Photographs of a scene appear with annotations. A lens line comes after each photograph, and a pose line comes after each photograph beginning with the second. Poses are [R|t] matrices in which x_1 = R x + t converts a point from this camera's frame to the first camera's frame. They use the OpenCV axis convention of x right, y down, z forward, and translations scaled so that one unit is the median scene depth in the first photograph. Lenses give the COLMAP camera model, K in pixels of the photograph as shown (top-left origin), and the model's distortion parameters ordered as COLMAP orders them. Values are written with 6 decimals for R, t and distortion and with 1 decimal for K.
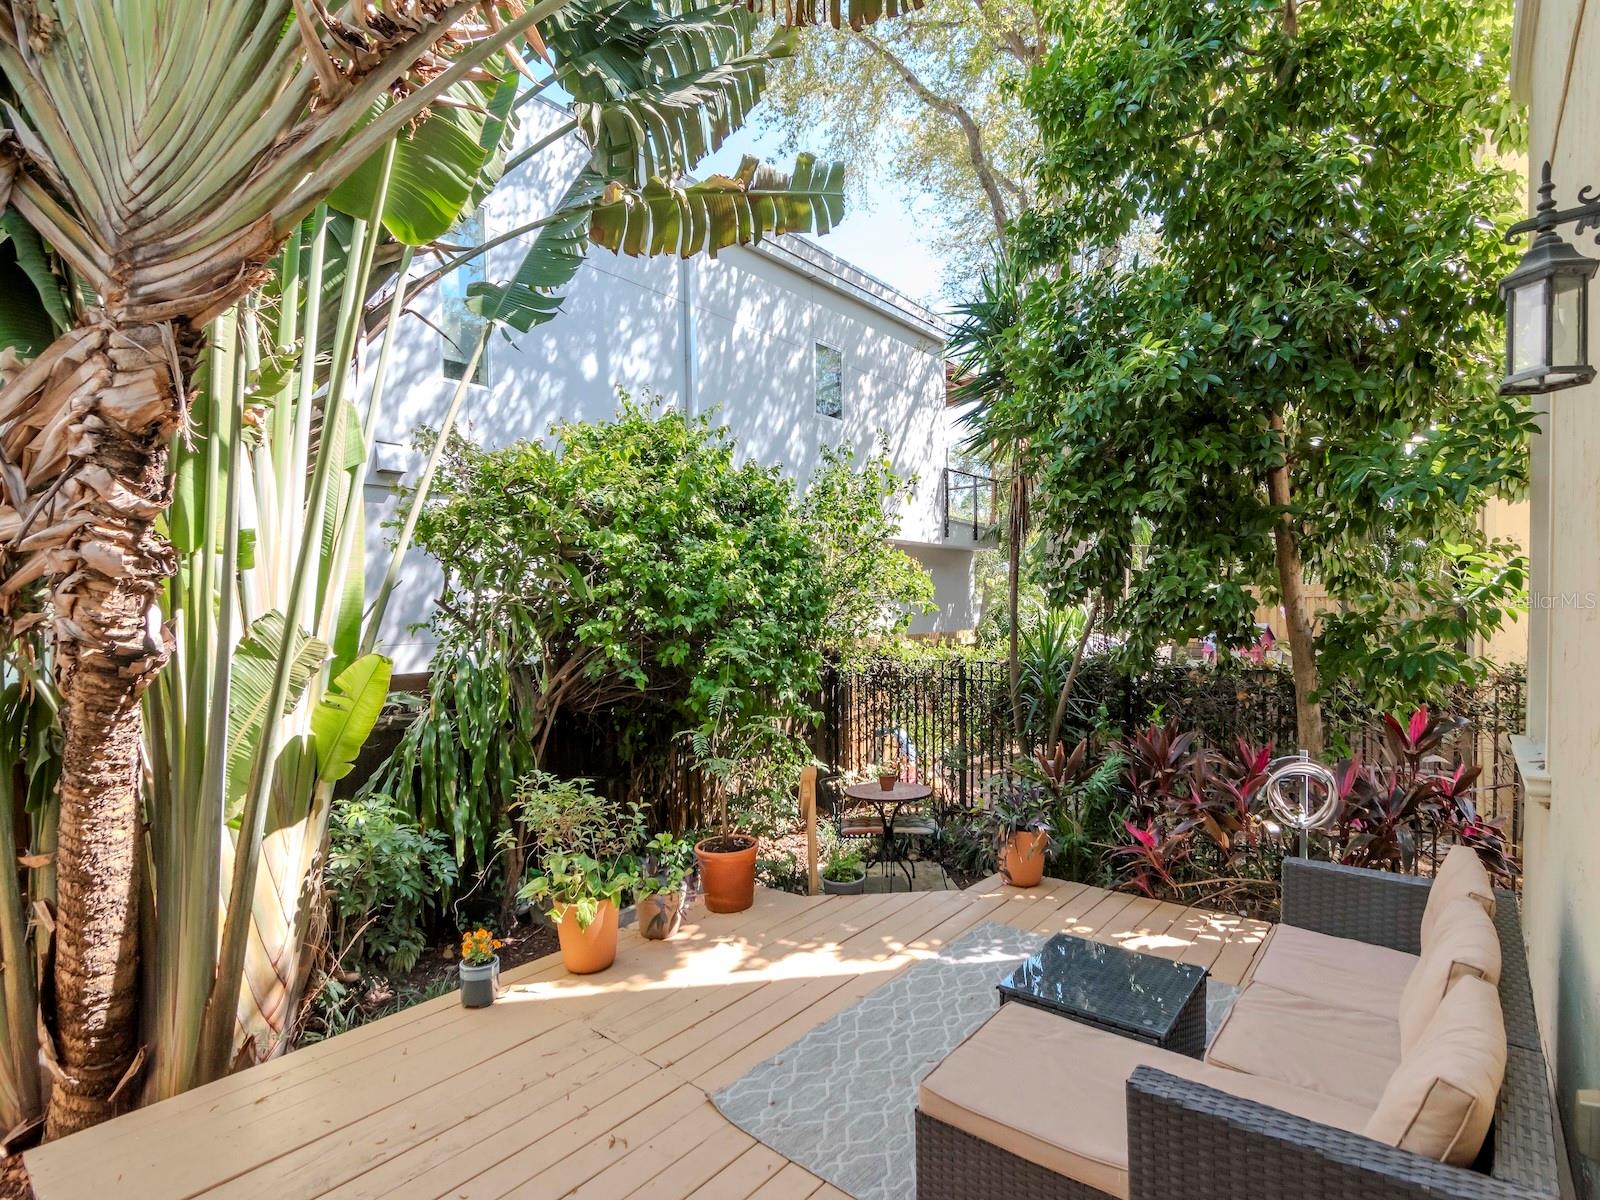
lens RADIAL K [[782.6, 0, 802.0], [0, 782.6, 604.6], [0, 0, 1]] dist [0.003495, 0.000011]
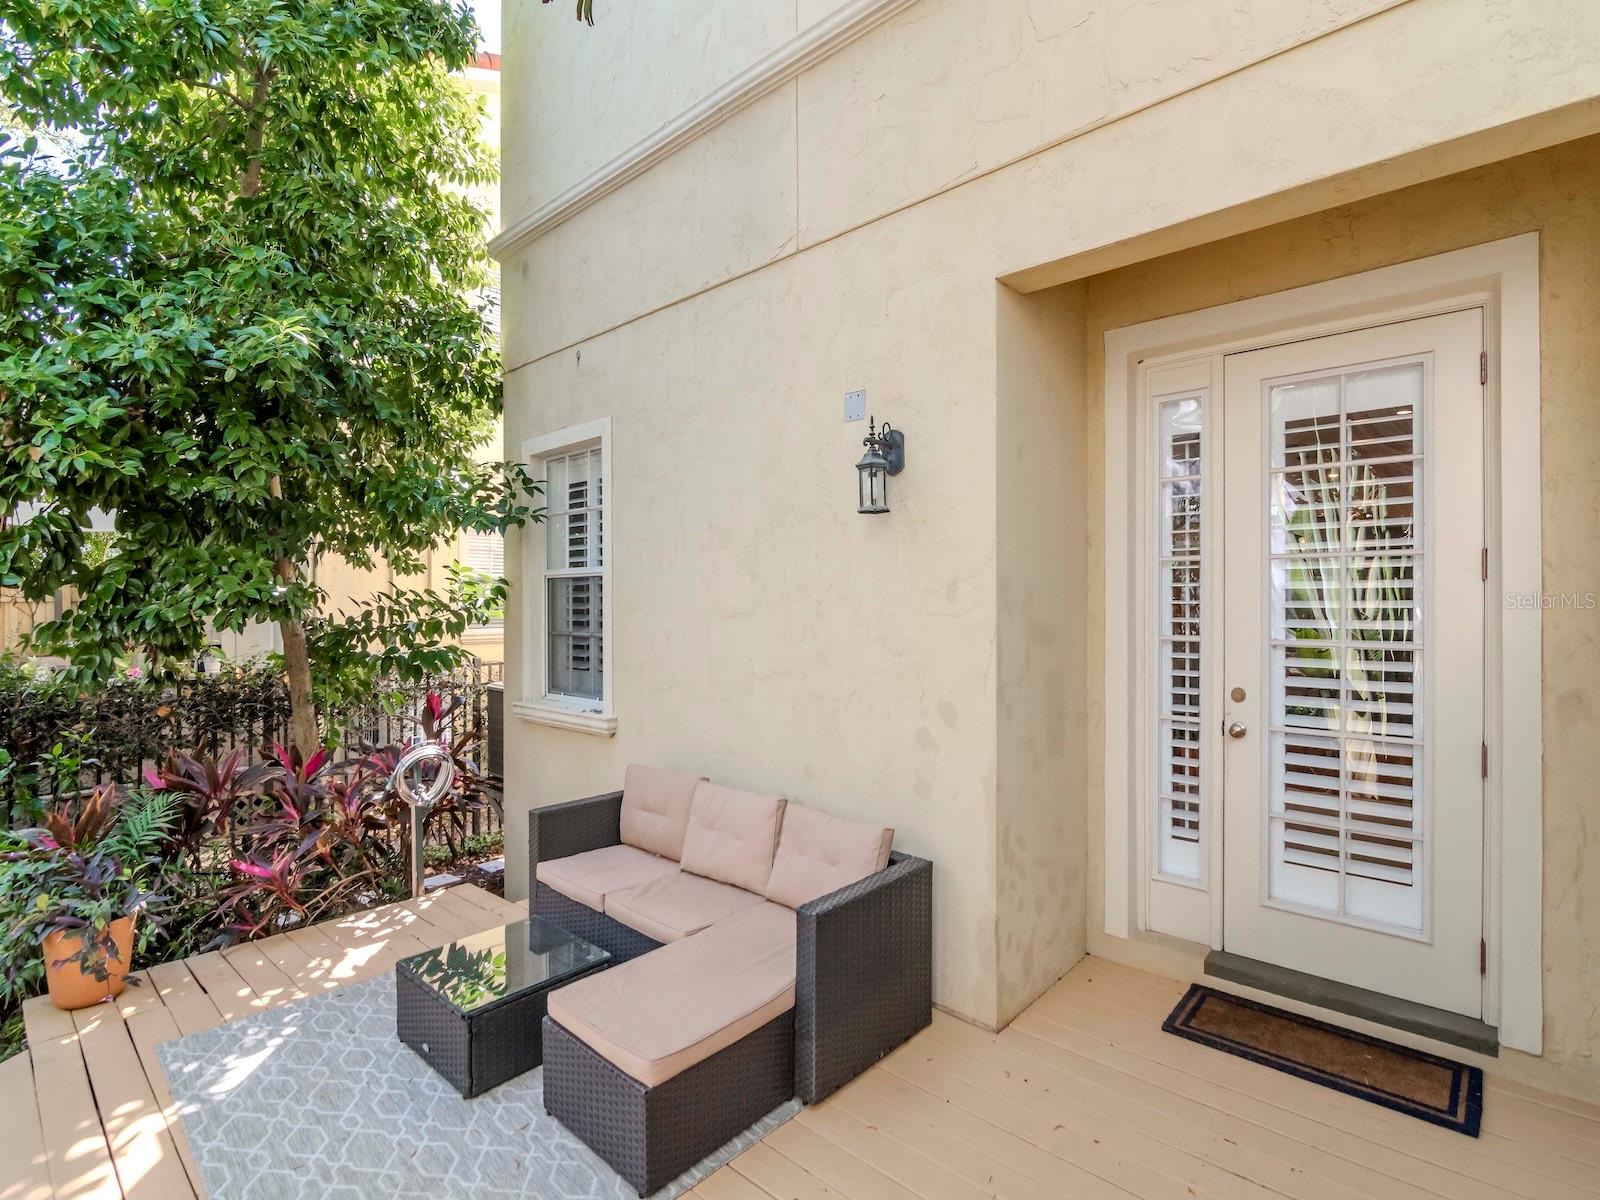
lens RADIAL K [[782.6, 0, 801.4], [0, 782.6, 604.6], [0, 0, 1]] dist [0.003495, 0.000011]
pose [[0.044651, 0.018010, 0.998840, -0.485499], [-0.006258, 0.999823, -0.017748, 0.009552], [-0.998983, -0.005459, 0.044756, 0.407398]]
